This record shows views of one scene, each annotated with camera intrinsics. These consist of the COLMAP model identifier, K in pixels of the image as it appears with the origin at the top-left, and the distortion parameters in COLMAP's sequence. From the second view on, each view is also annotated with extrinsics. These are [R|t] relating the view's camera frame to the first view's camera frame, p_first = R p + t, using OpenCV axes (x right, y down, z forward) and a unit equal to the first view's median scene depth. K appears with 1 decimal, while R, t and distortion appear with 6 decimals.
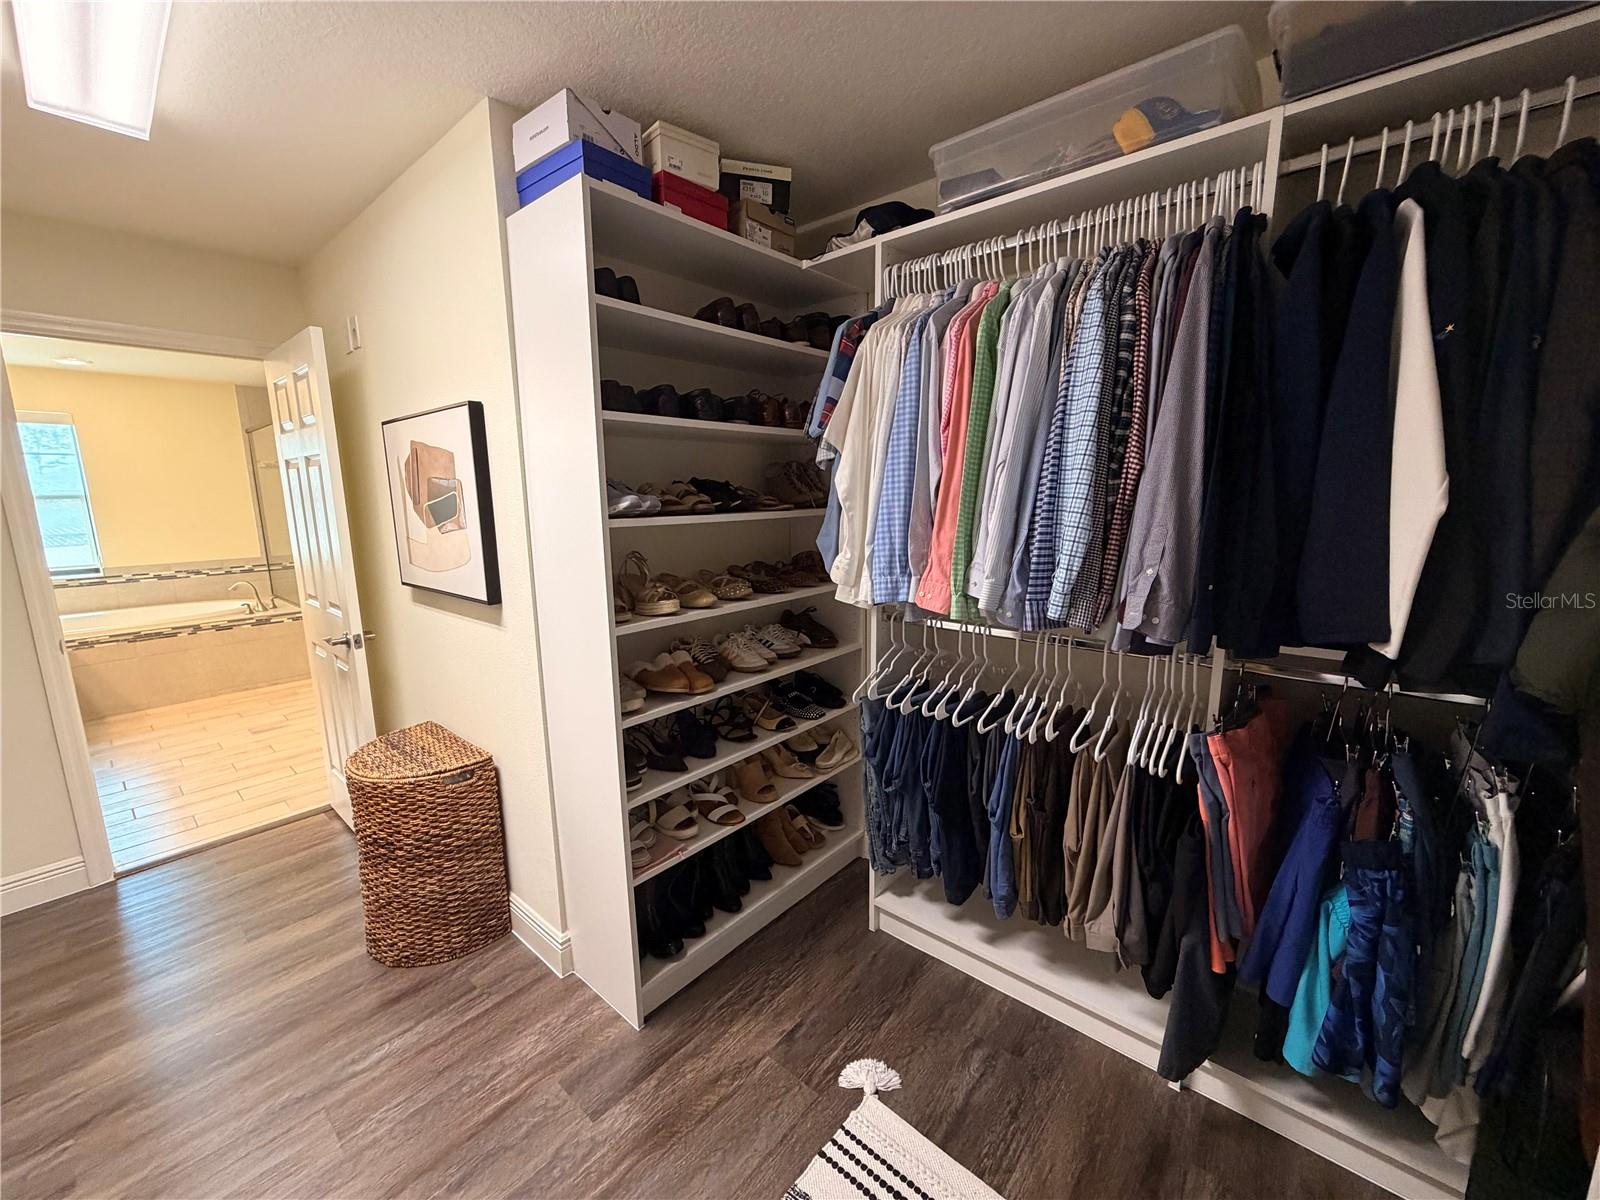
lens RADIAL K [[639.5, 0, 800.1], [0, 639.5, 595.6], [0, 0, 1]] dist [-0.000050, 0.000551]
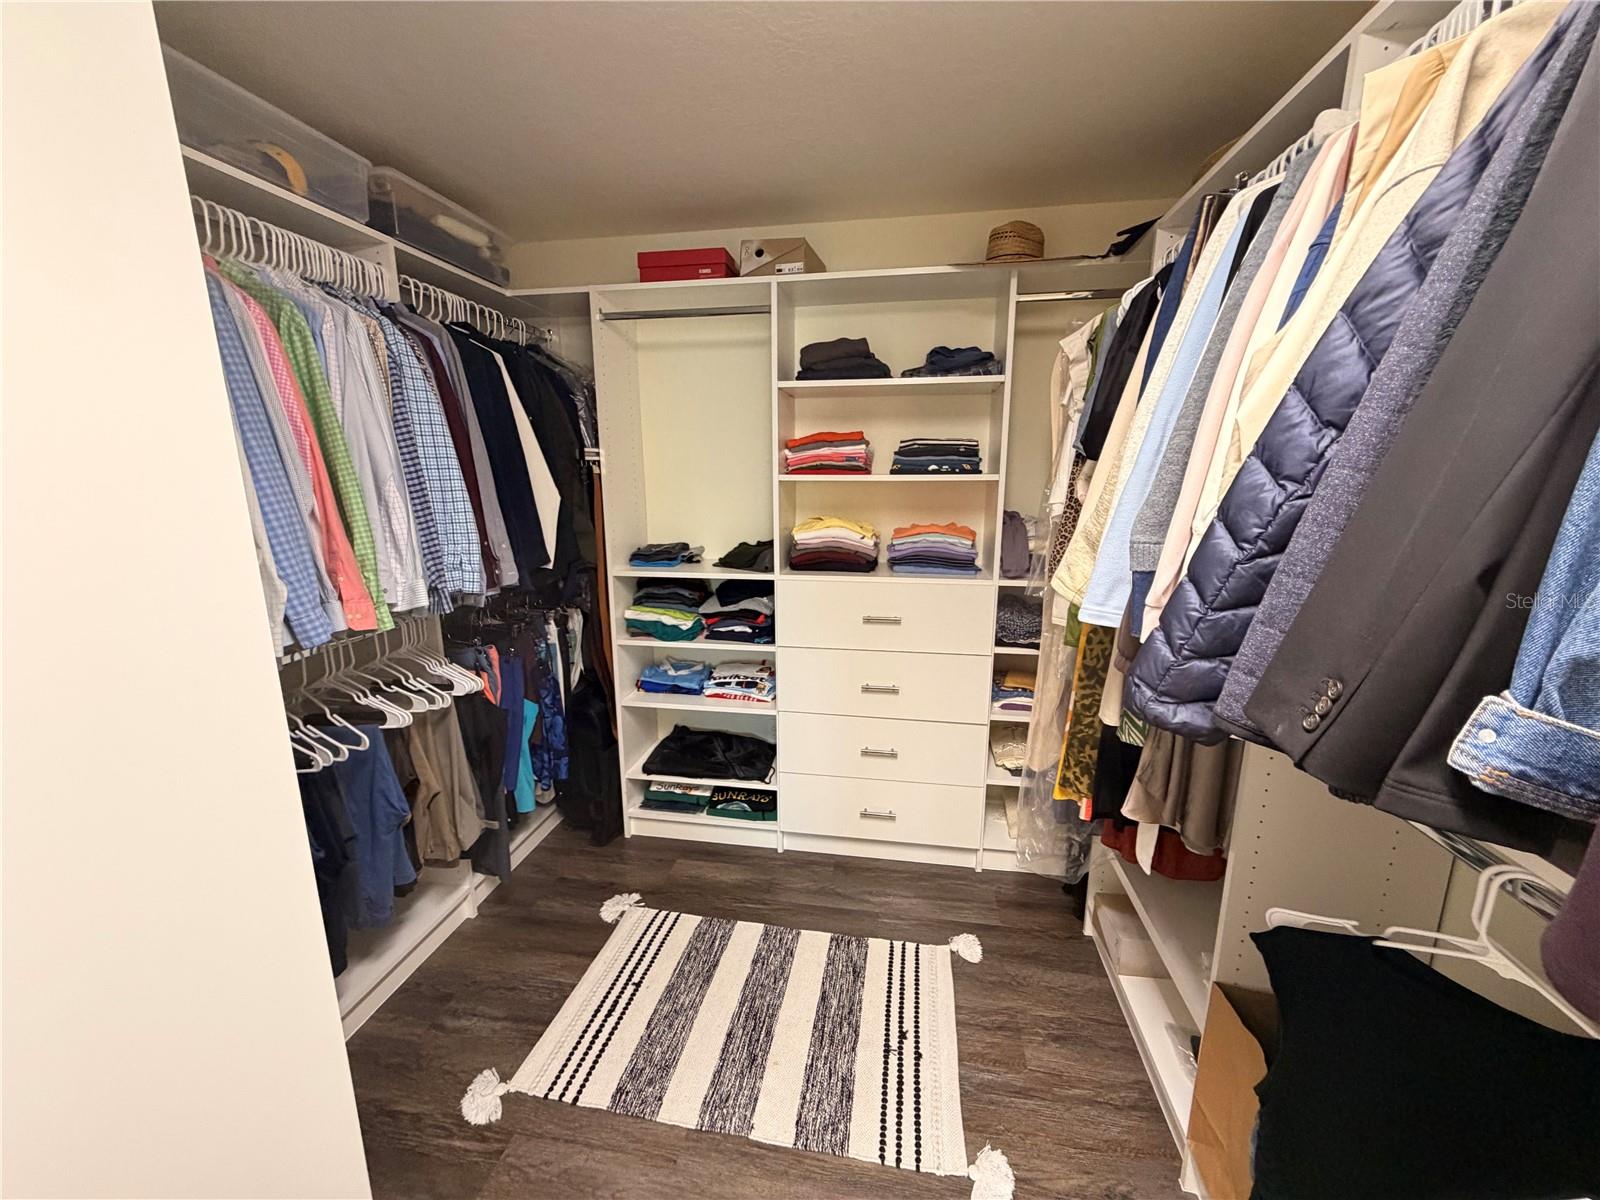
lens RADIAL K [[639.5, 0, 798.5], [0, 639.5, 599.8], [0, 0, 1]] dist [-0.000050, 0.000551]
pose [[-0.505844, -0.167304, 0.846245, -0.981512], [0.153354, 0.947944, 0.279077, -0.206224], [-0.848884, 0.270945, -0.453855, 0.964204]]
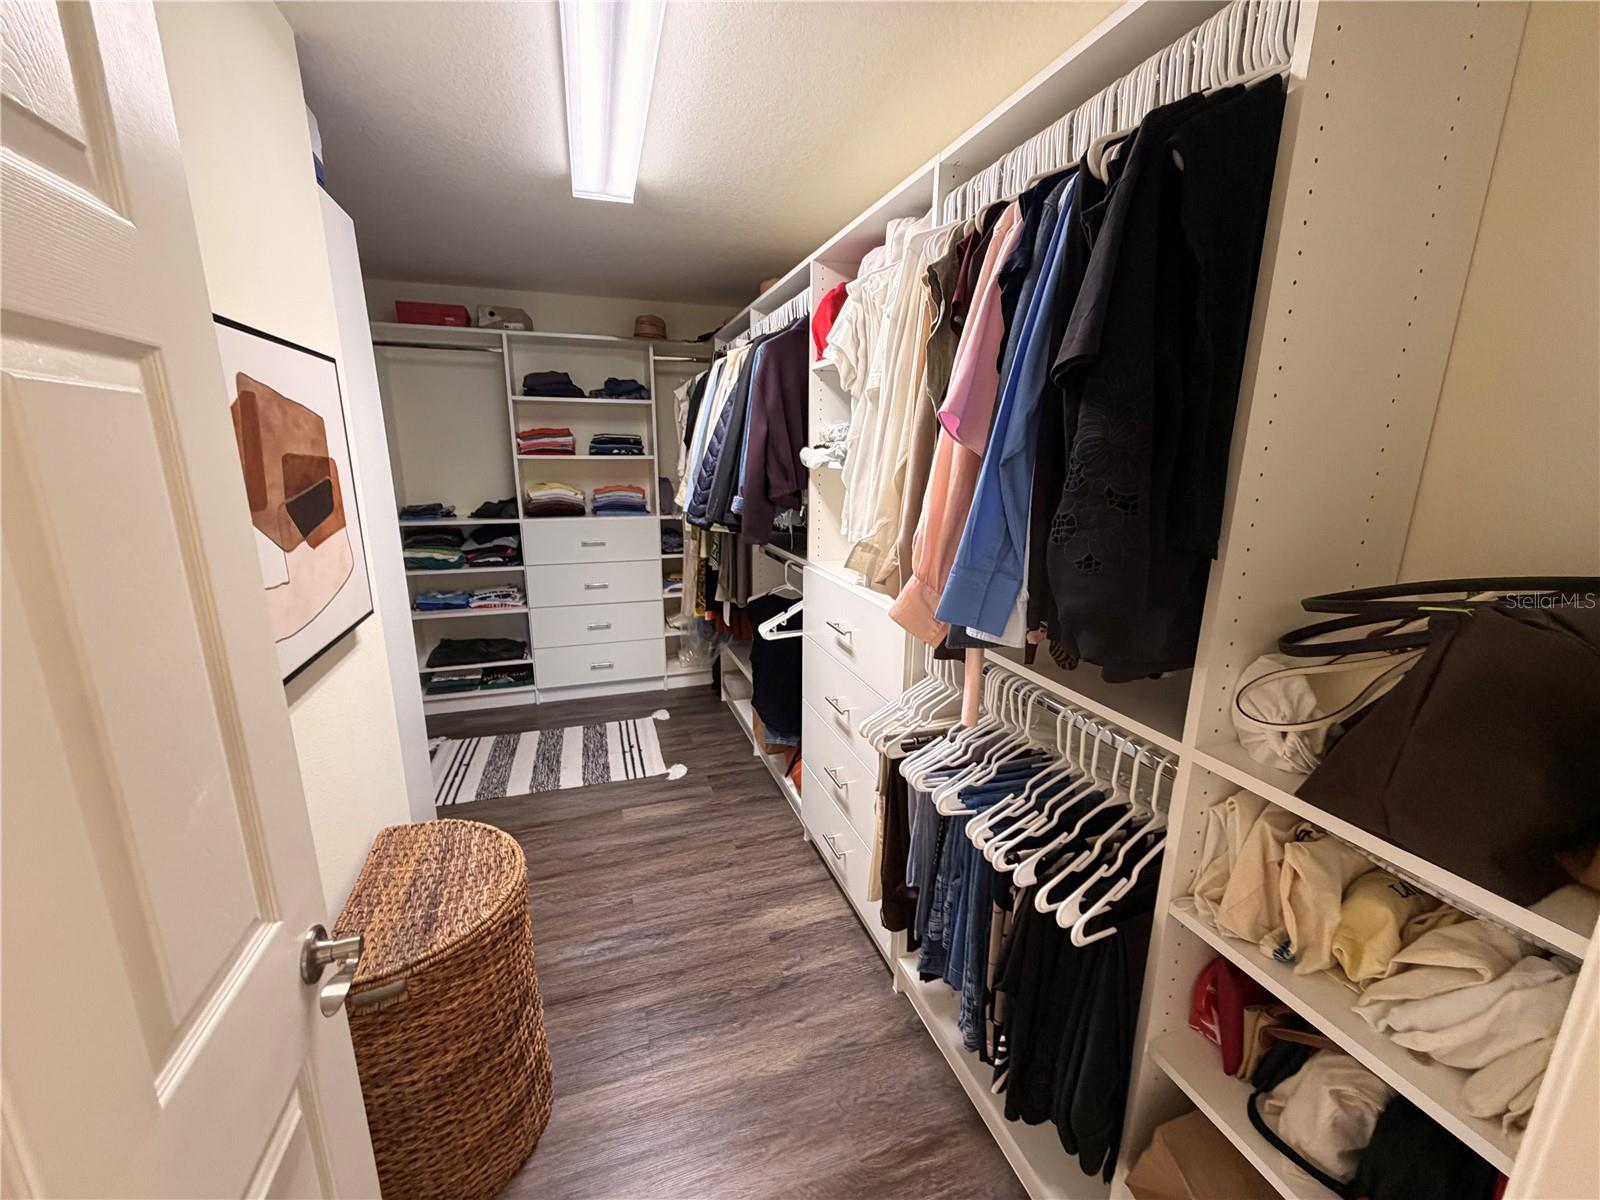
lens RADIAL K [[639.5, 0, 797.9], [0, 639.5, 603.4], [0, 0, 1]] dist [-0.000050, 0.000551]
pose [[-0.854284, -0.119864, 0.505799, -2.684324], [0.086538, 0.926676, 0.365764, -0.486586], [-0.512553, 0.356237, -0.781271, 2.627046]]
